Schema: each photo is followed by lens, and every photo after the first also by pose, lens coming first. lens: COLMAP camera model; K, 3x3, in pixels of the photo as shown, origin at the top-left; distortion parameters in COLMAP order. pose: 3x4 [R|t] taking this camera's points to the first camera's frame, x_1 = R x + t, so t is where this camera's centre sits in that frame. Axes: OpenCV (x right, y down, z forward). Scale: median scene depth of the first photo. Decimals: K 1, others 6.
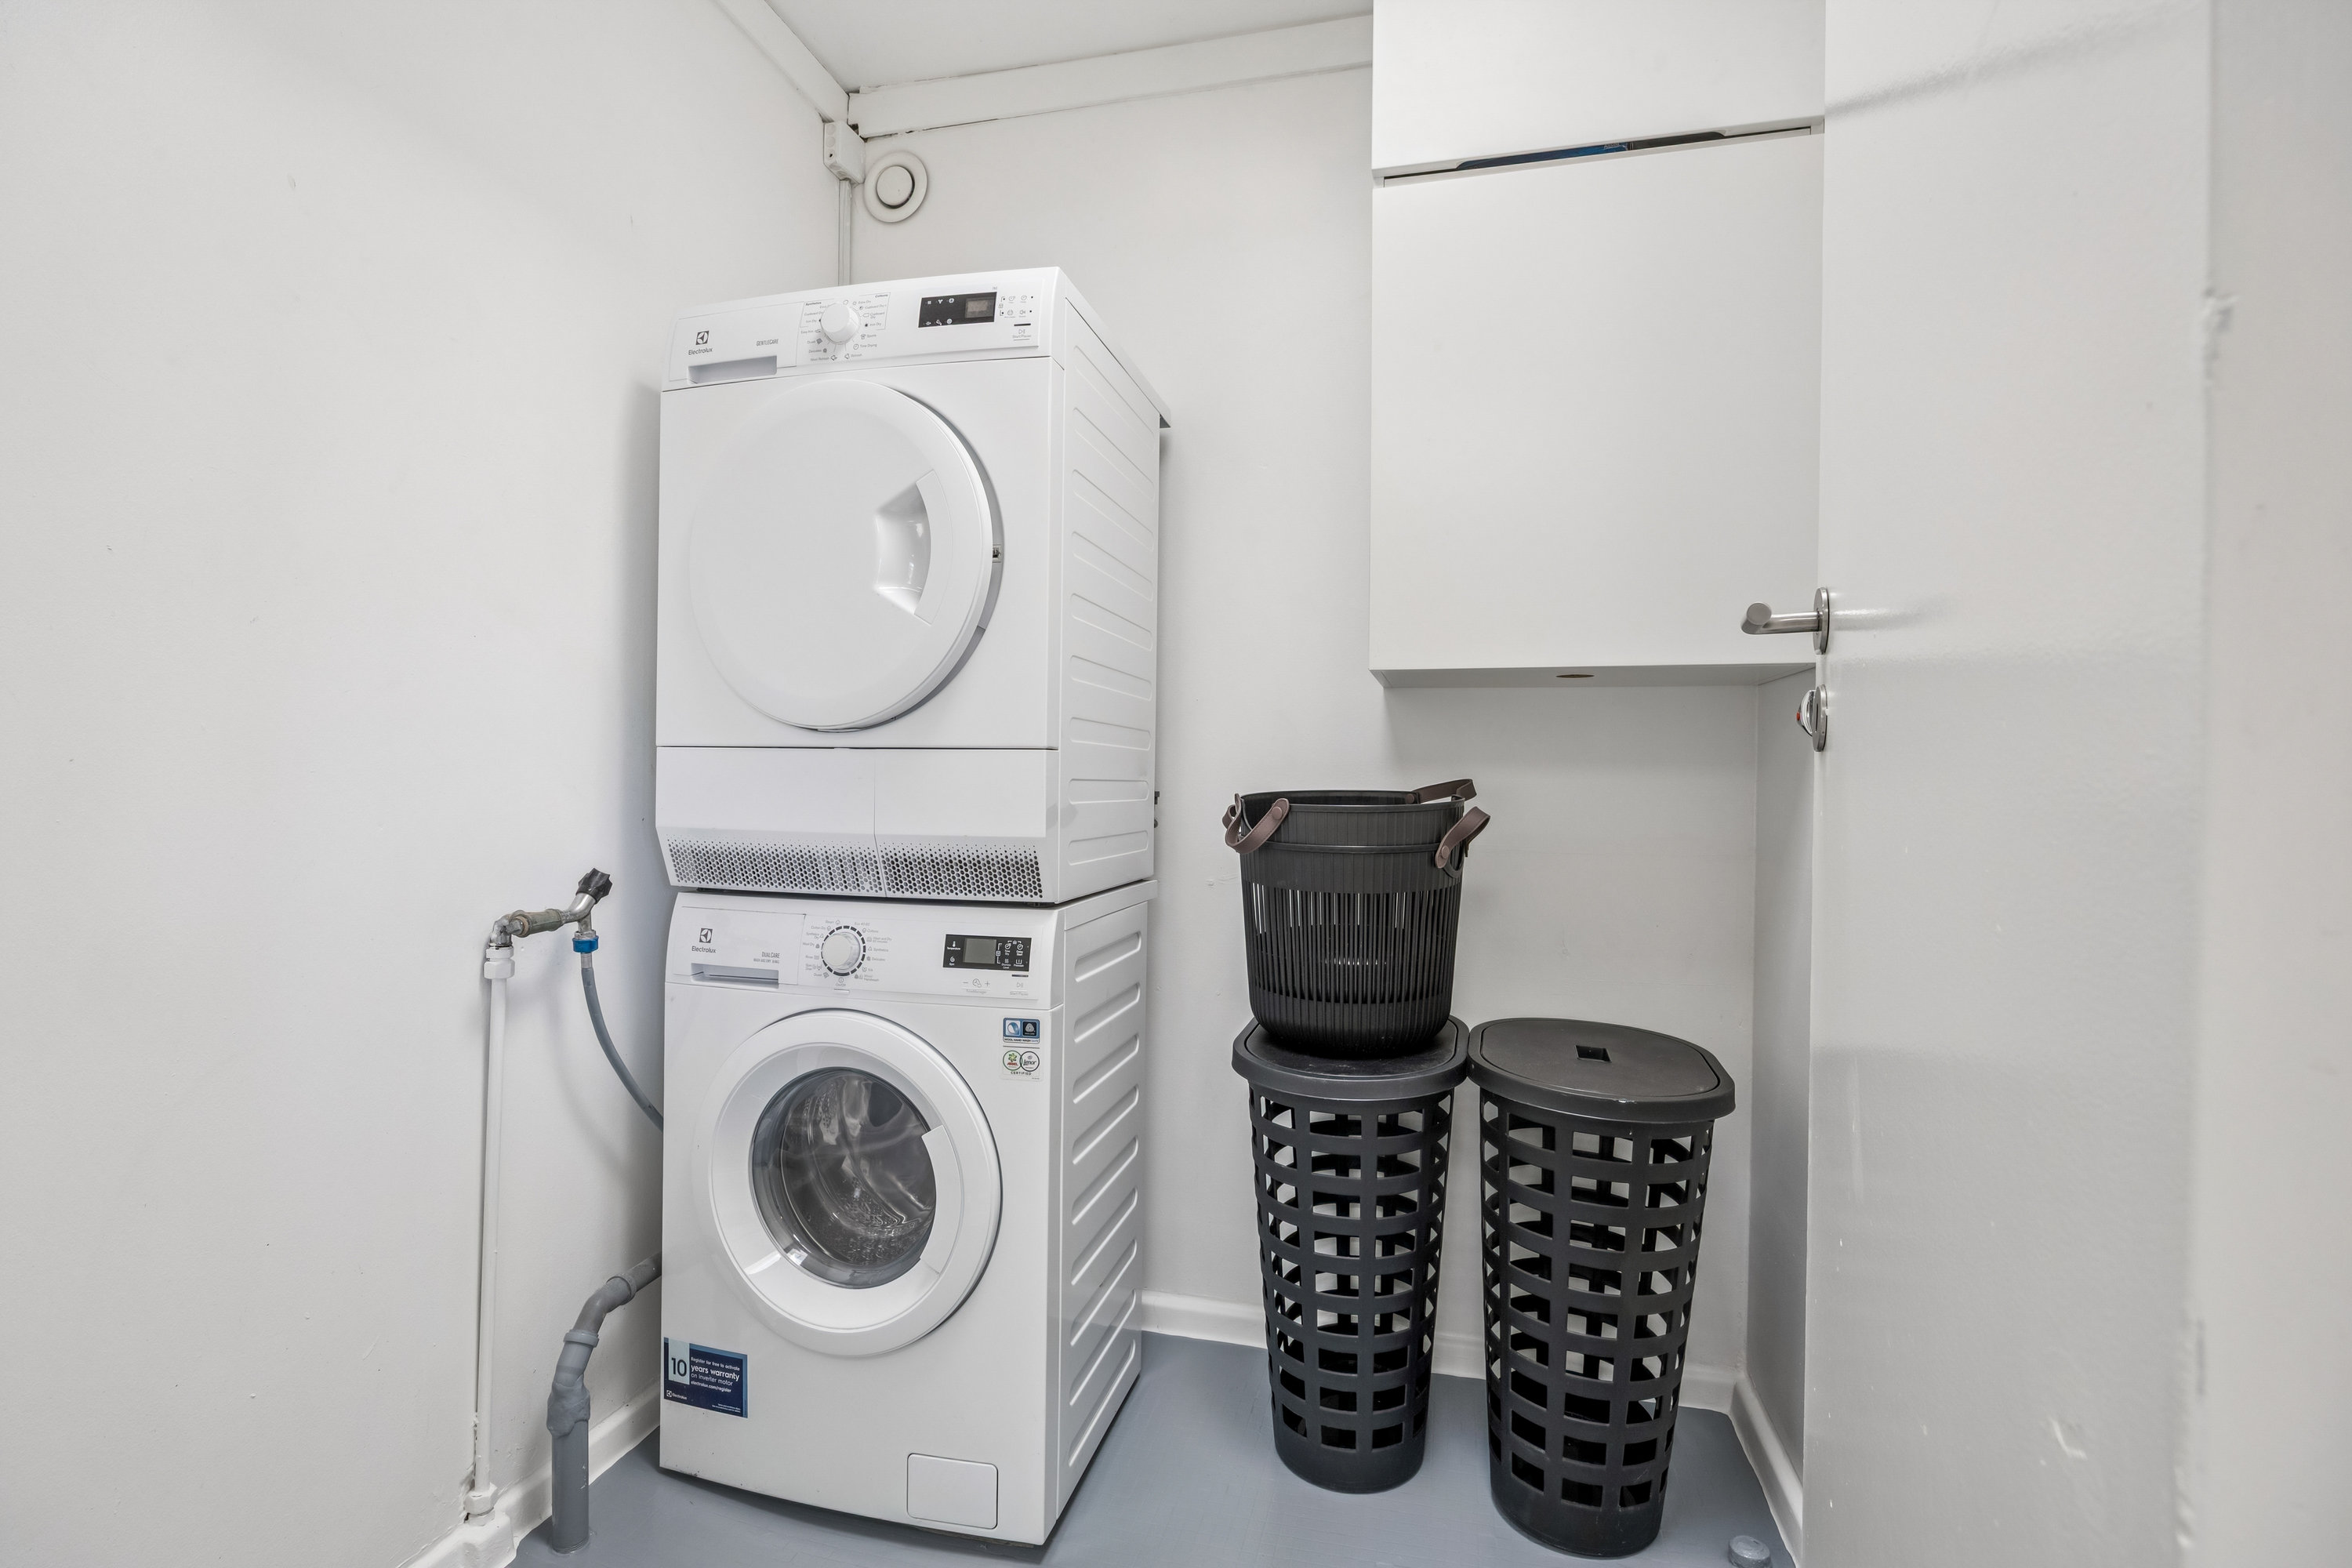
lens RADIAL K [[1058.7, 0, 1176.0], [0, 1058.7, 784.0], [0, 0, 1]] dist [-0.025310, 0.000396]
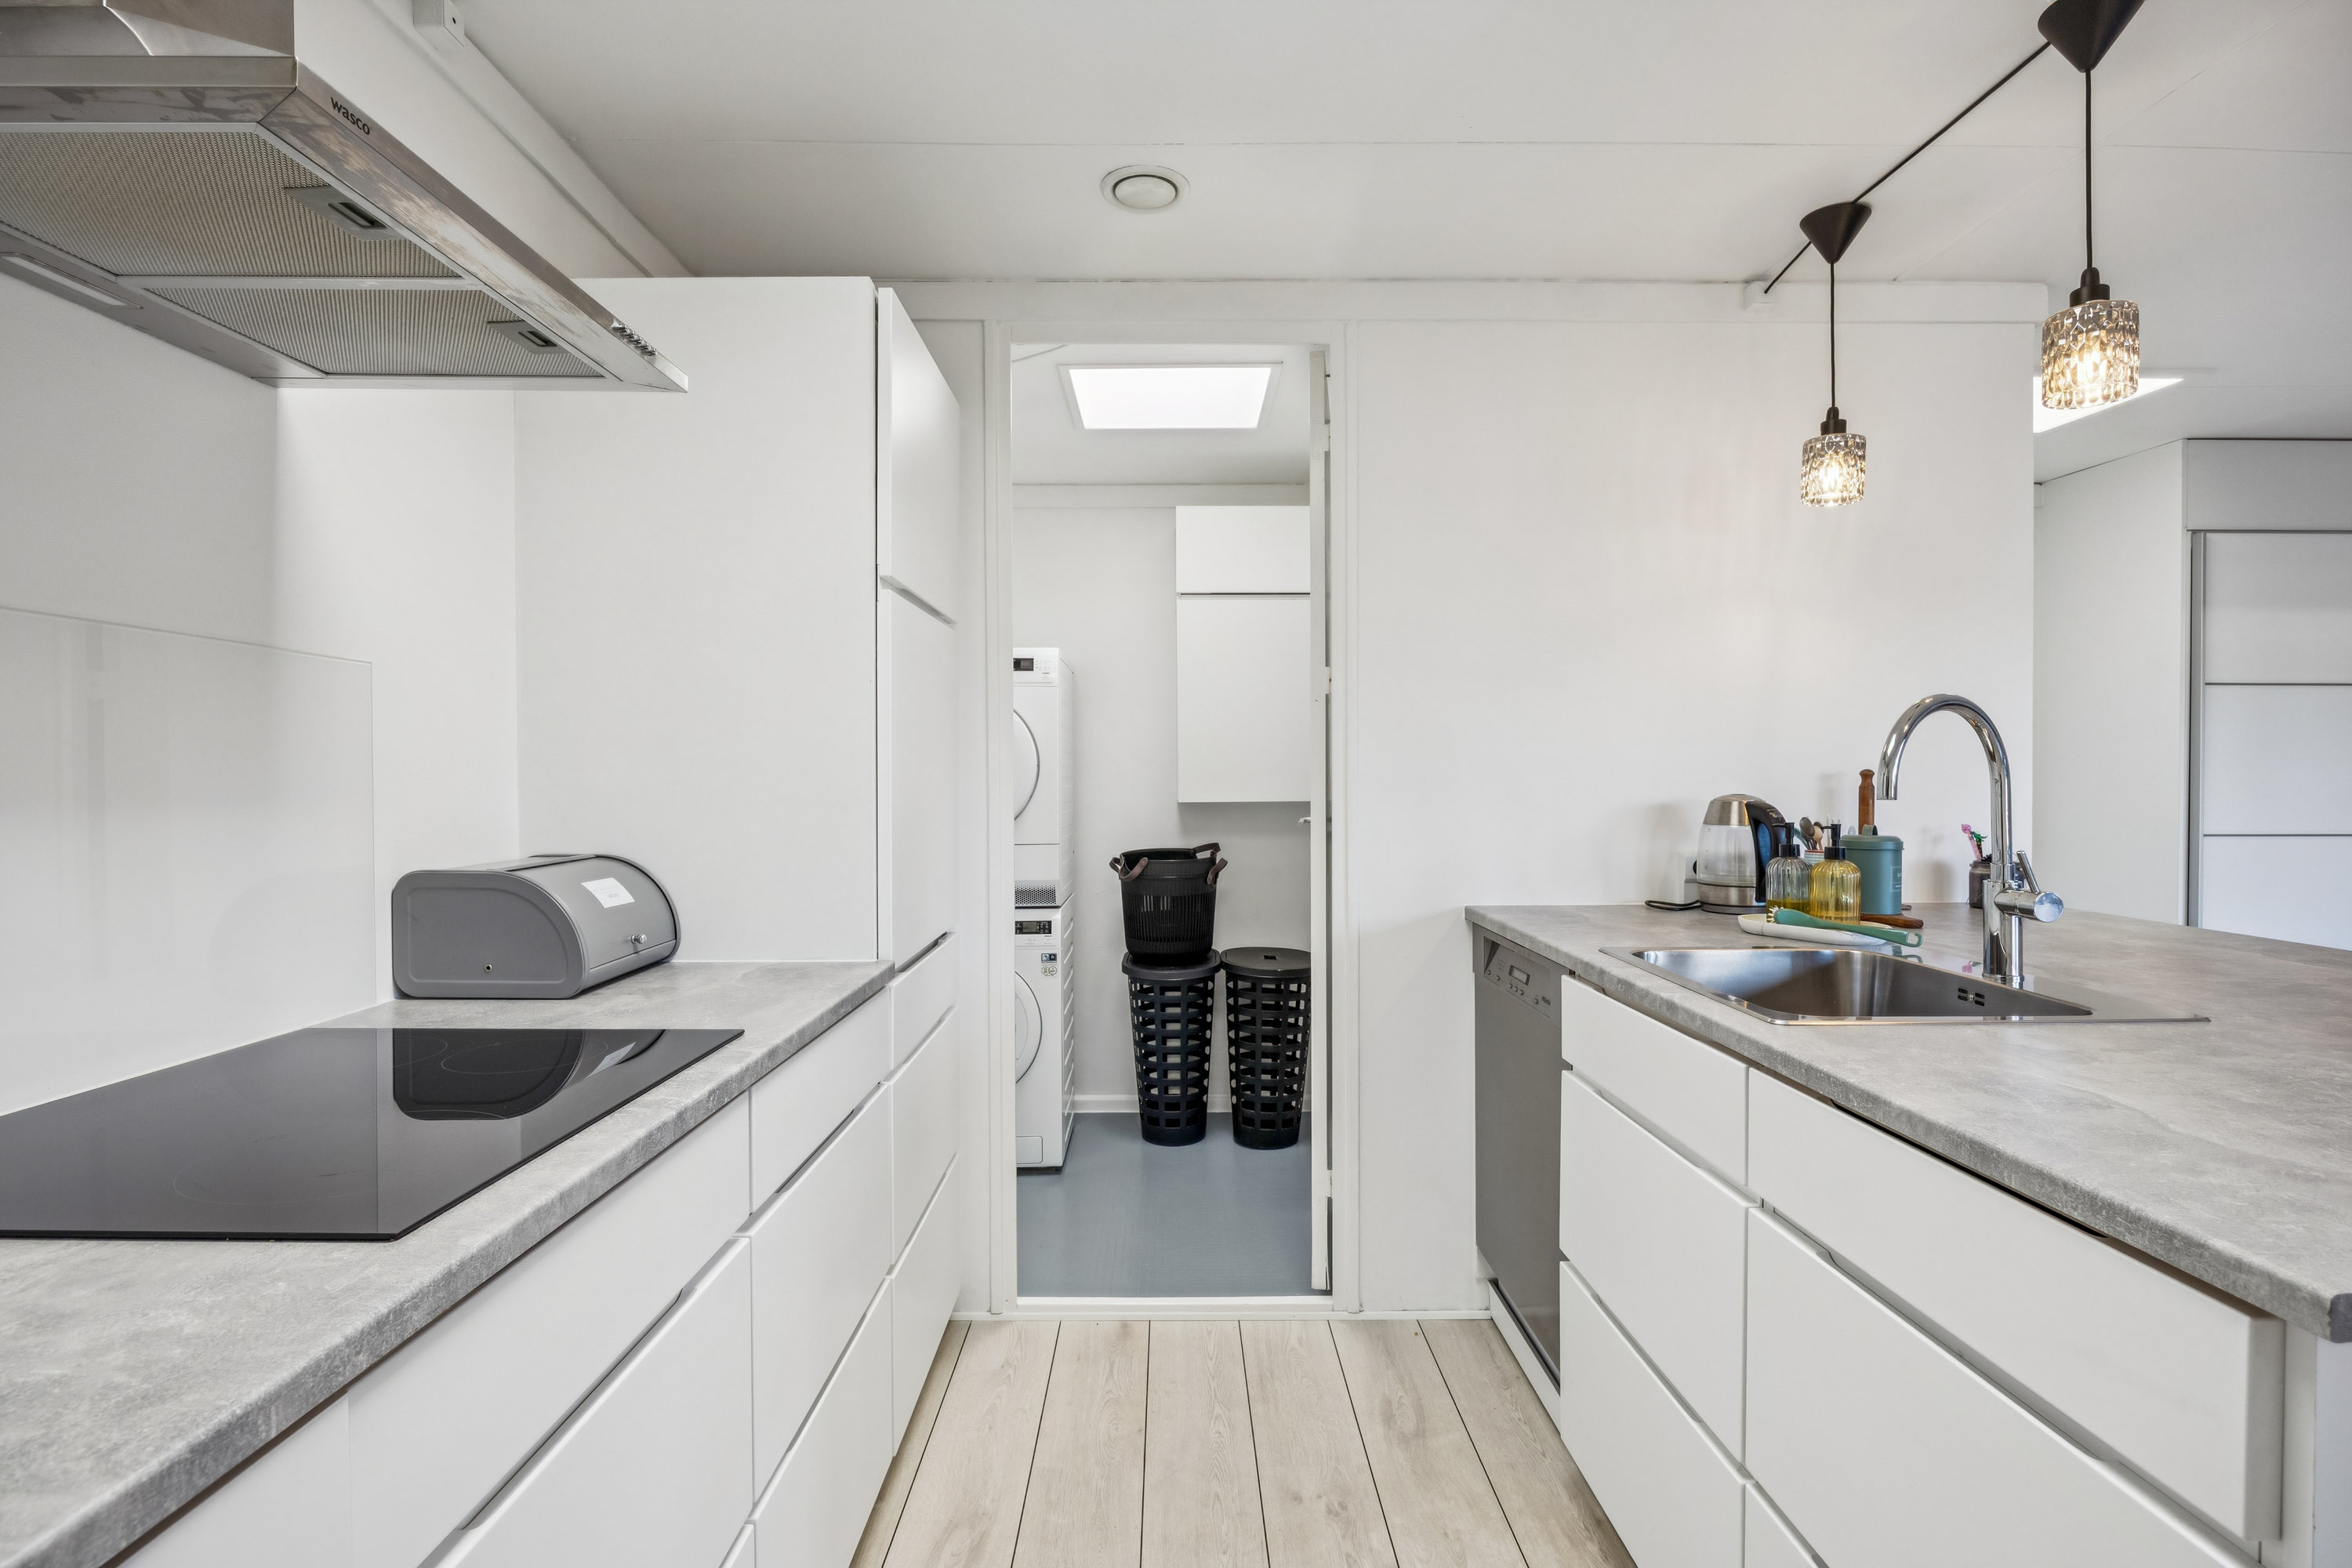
lens RADIAL K [[1142.6, 0, 1176.0], [0, 1142.6, 784.0], [0, 0, 1]] dist [-0.006839, -0.000307]
pose [[0.966525, -0.018496, 0.255903, -0.480790], [0.015828, 0.999797, 0.012481, -0.181769], [-0.256082, -0.008013, 0.966622, -1.486863]]
